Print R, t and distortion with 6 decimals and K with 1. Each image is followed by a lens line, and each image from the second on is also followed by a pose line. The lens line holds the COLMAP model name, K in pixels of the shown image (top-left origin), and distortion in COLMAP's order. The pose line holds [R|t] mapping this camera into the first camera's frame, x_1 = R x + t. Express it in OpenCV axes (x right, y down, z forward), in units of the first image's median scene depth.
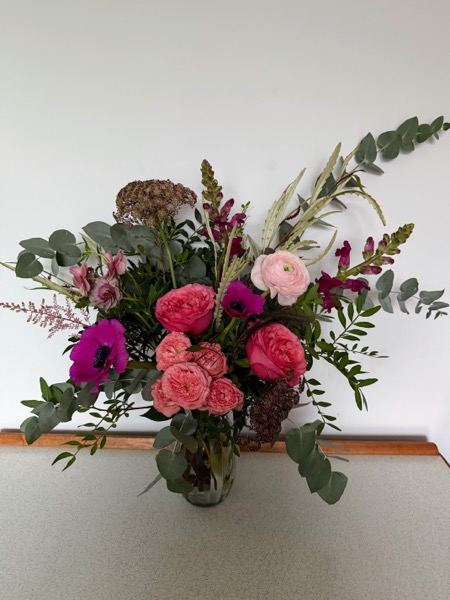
lens RADIAL K [[411.2, 0, 225.0], [0, 411.2, 300.0], [0, 0, 1]] dist [0.157953, -0.223730]
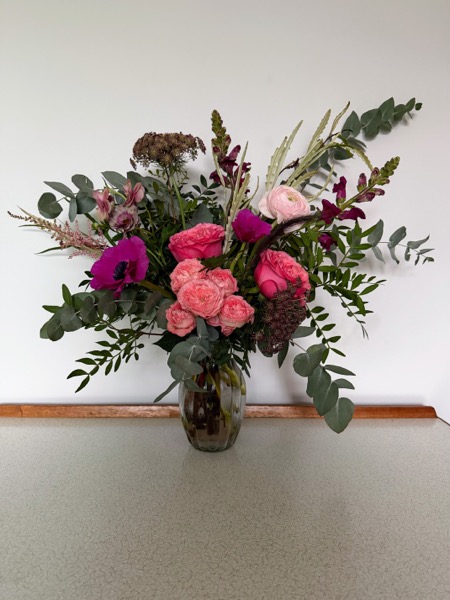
lens RADIAL K [[411.2, 0, 225.0], [0, 411.2, 300.0], [0, 0, 1]] dist [0.157953, -0.223730]
pose [[0.998891, -0.004583, 0.046854, -0.074875], [0.012438, 0.985578, -0.168767, 0.359002], [-0.045405, 0.169162, 0.984542, -0.039239]]
